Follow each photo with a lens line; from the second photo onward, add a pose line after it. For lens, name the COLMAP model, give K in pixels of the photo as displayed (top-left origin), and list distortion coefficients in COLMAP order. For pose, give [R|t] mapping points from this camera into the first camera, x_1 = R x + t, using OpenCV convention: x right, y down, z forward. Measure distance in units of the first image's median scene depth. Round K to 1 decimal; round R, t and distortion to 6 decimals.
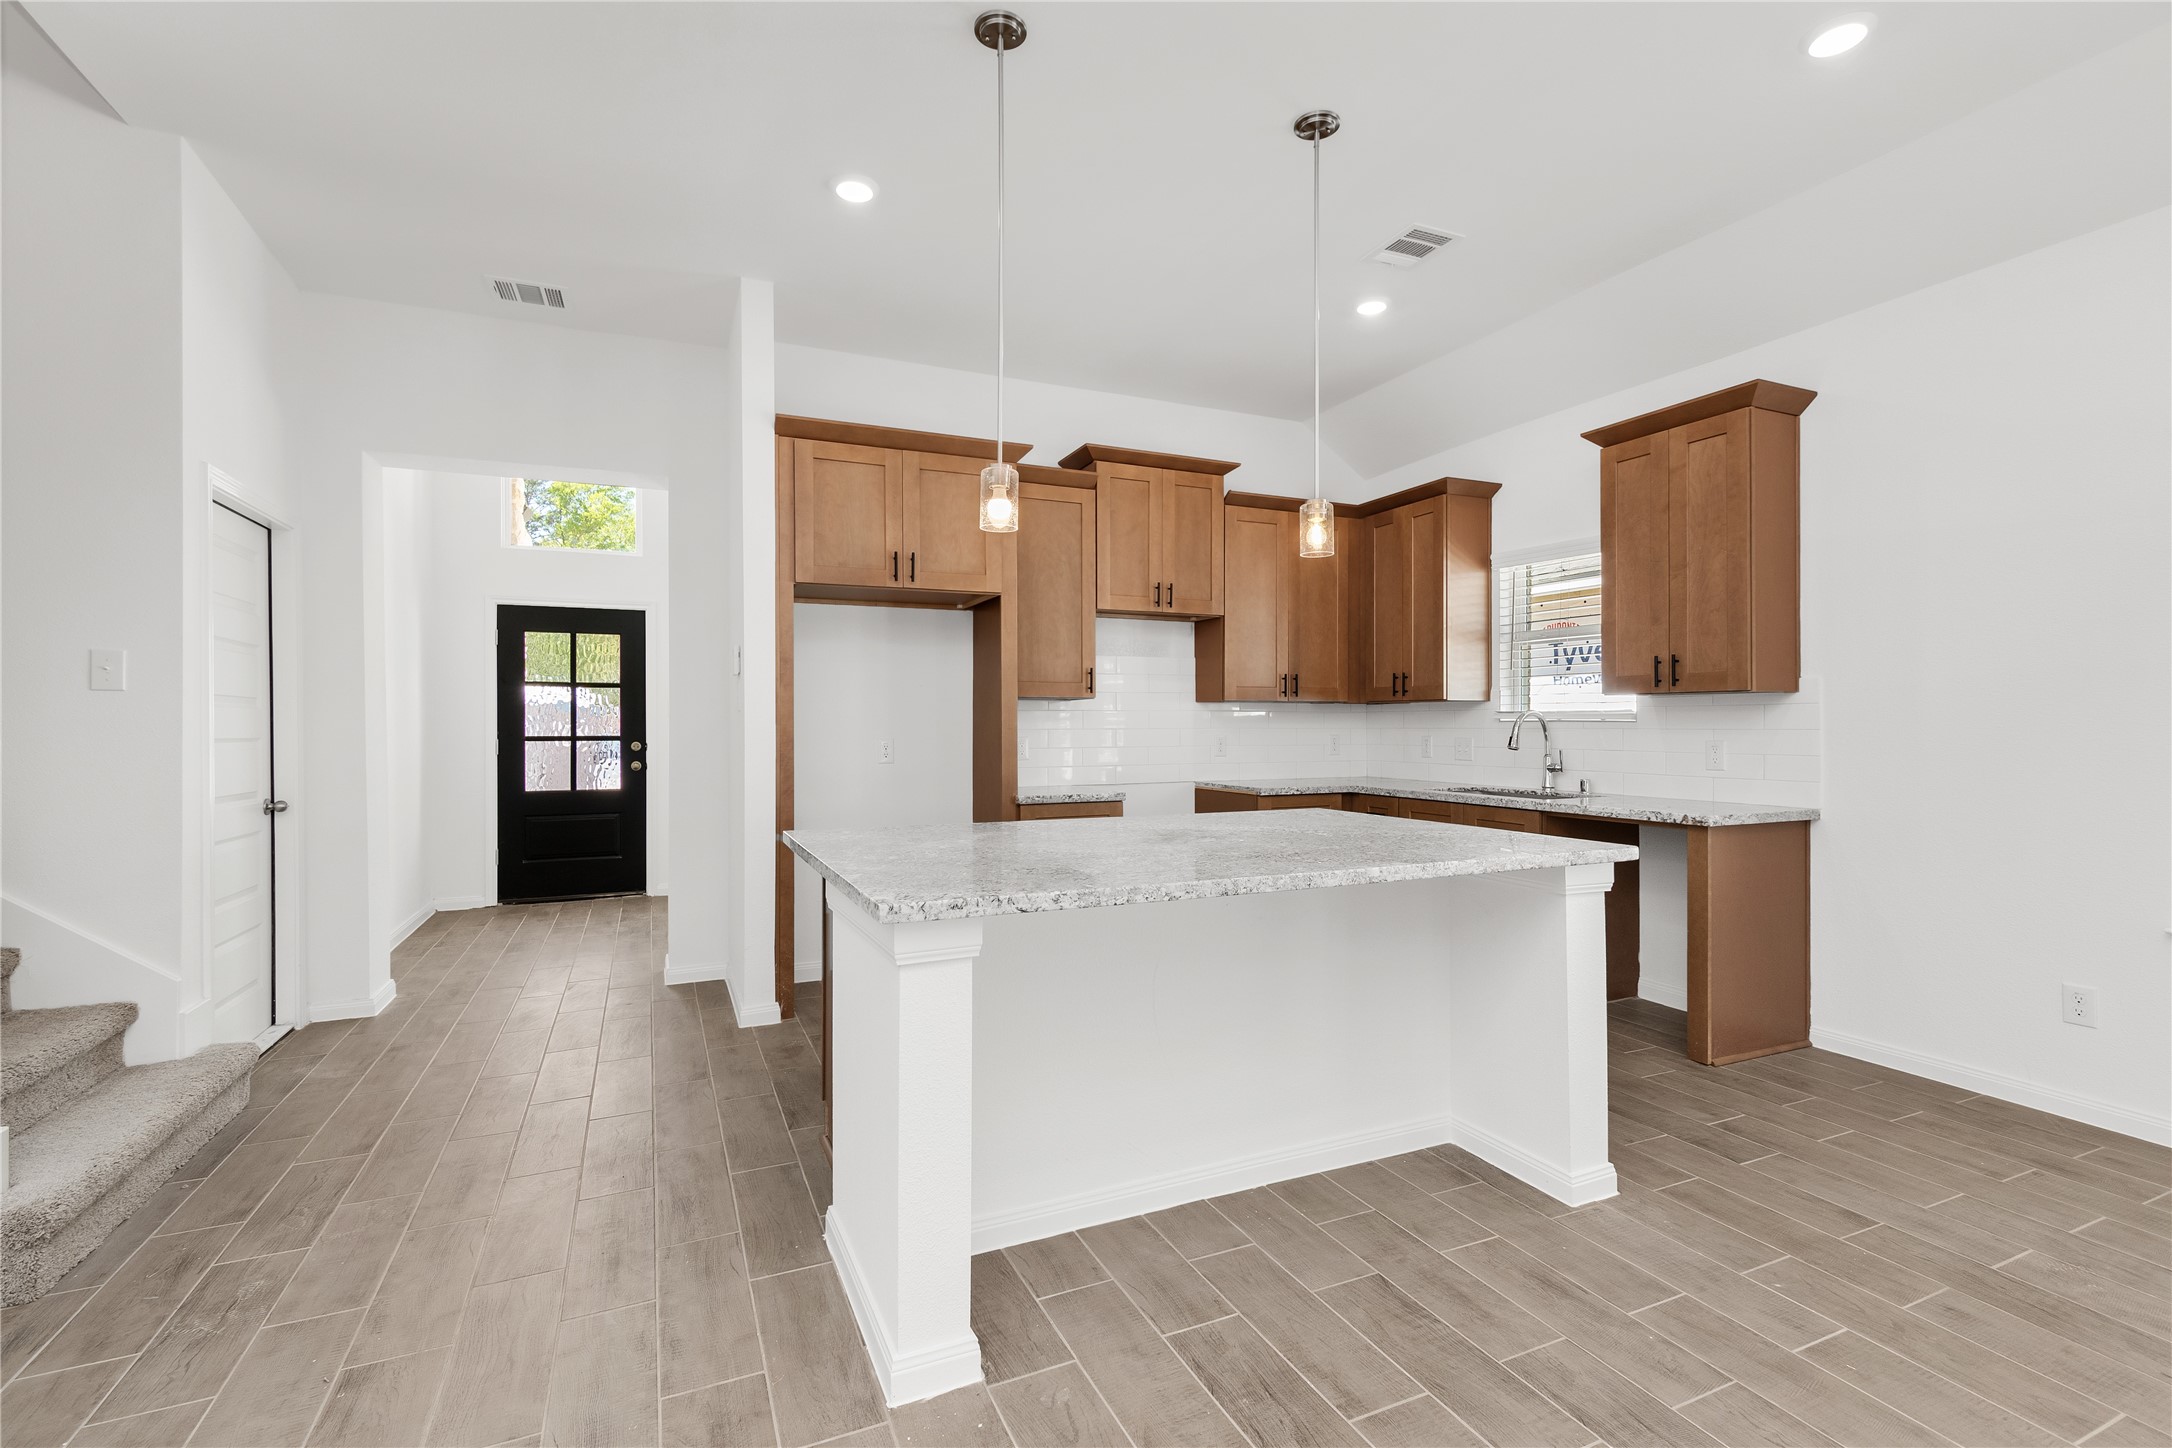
lens RADIAL K [[962.7, 0, 1083.6], [0, 962.7, 718.6], [0, 0, 1]] dist [0.003573, -0.001045]
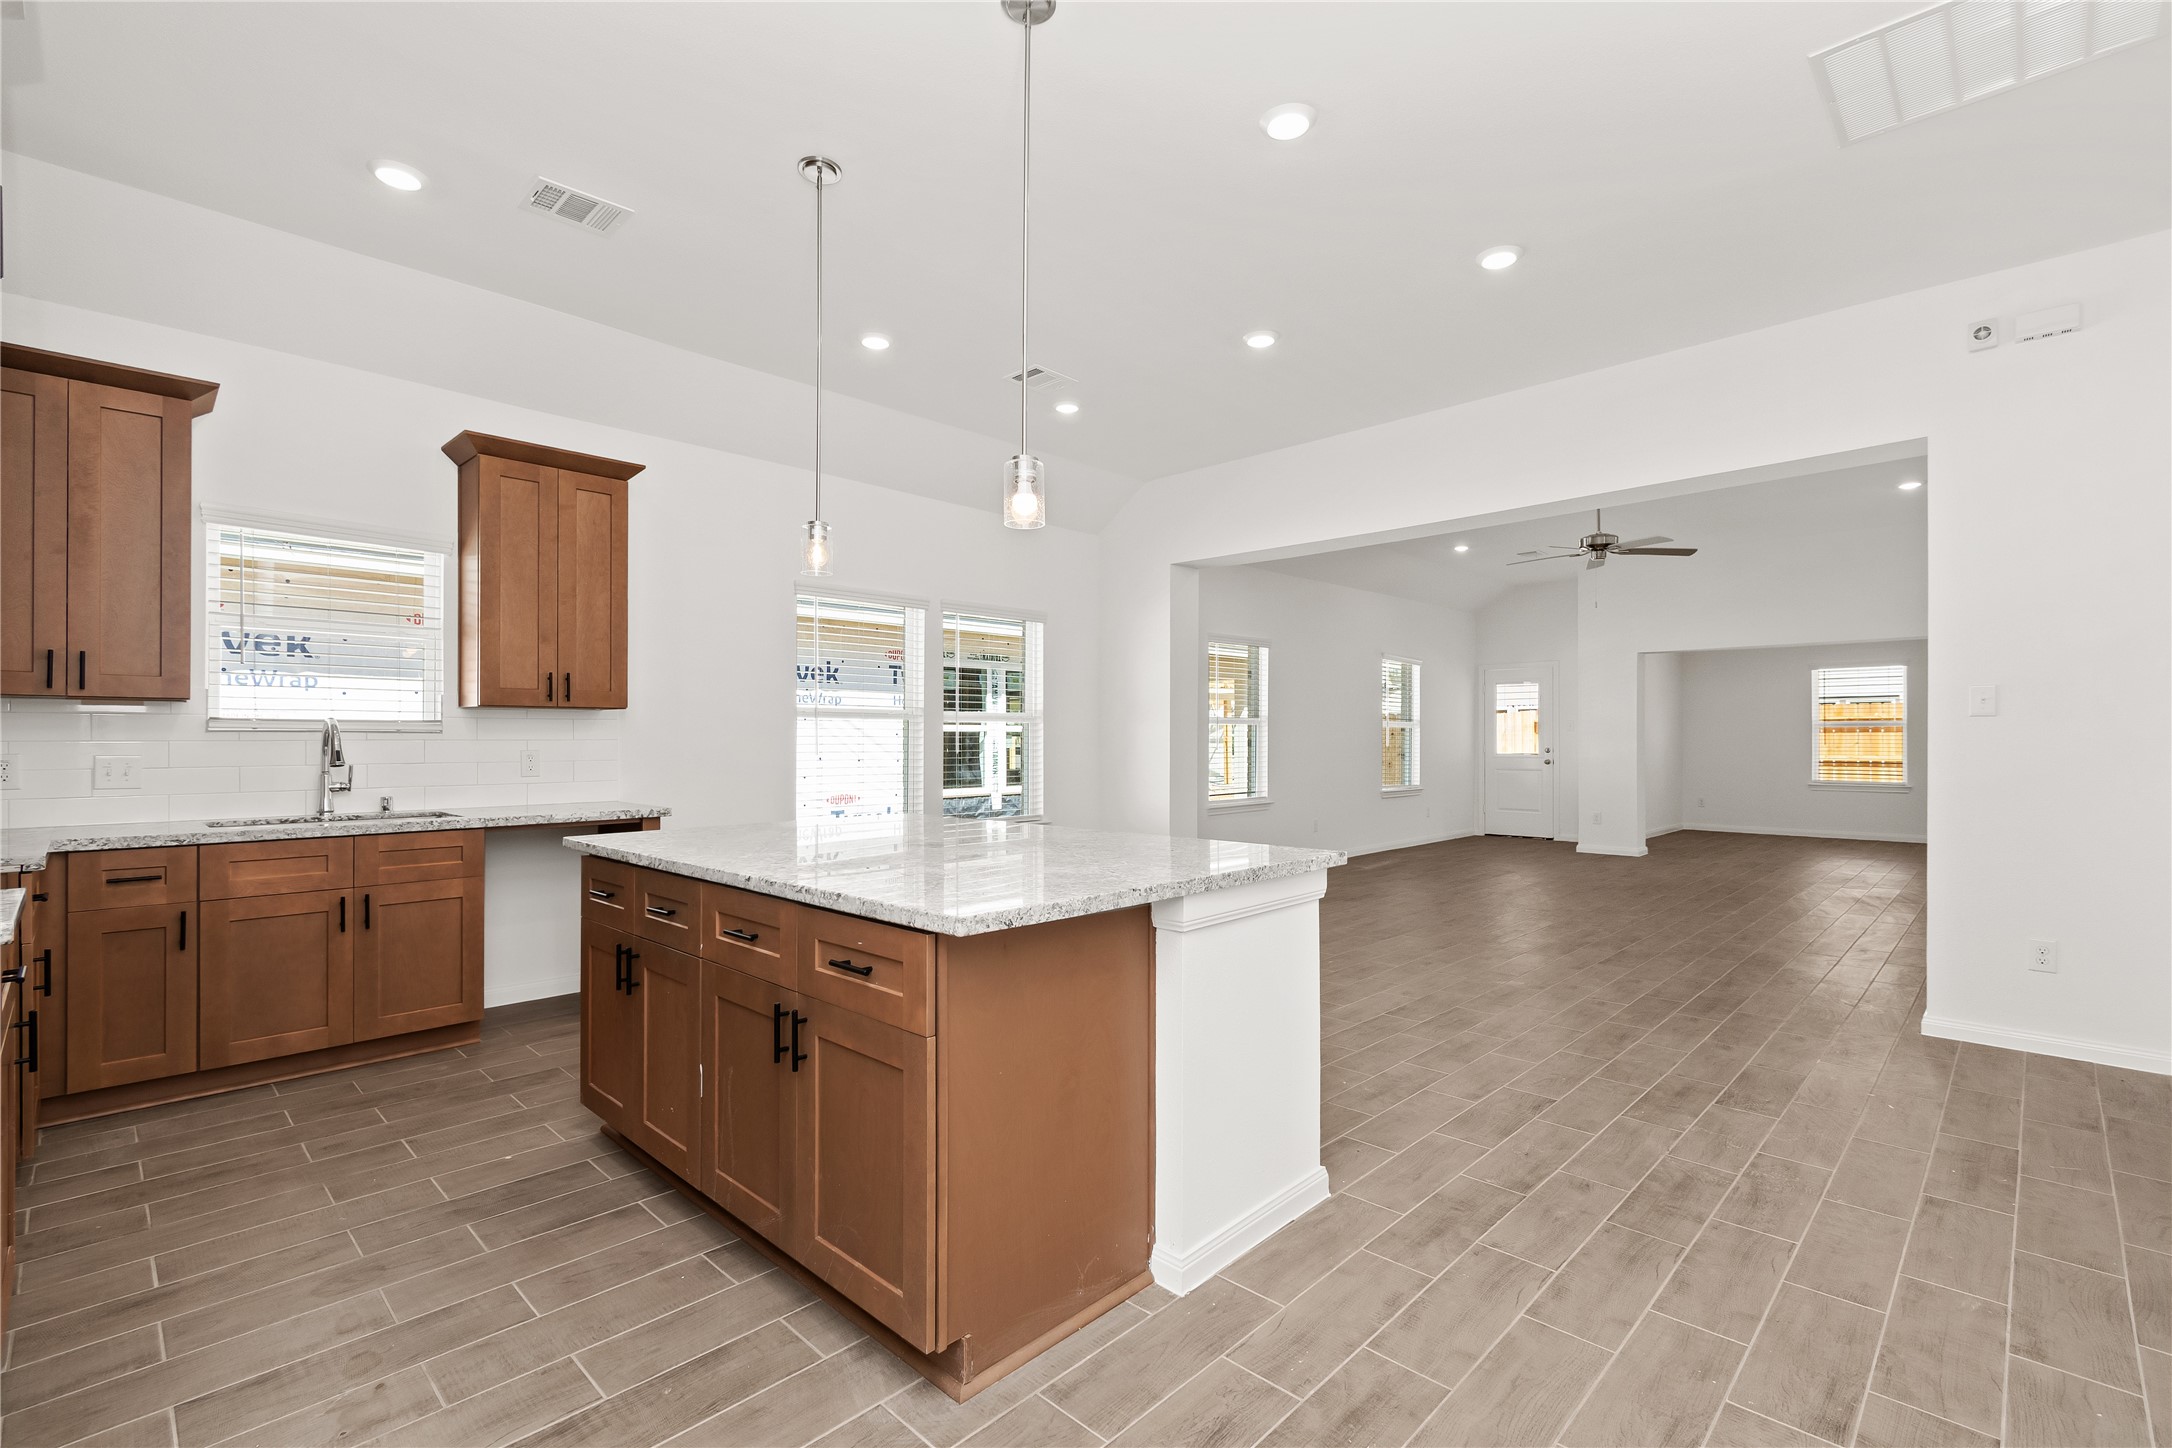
lens RADIAL K [[962.7, 0, 1081.8], [0, 962.7, 735.5], [0, 0, 1]] dist [0.003573, -0.001045]
pose [[-0.358498, 0.002978, 0.933526, -0.530796], [-0.005535, 0.999971, -0.005315, 0.007224], [-0.933514, -0.007073, -0.358471, 0.693734]]
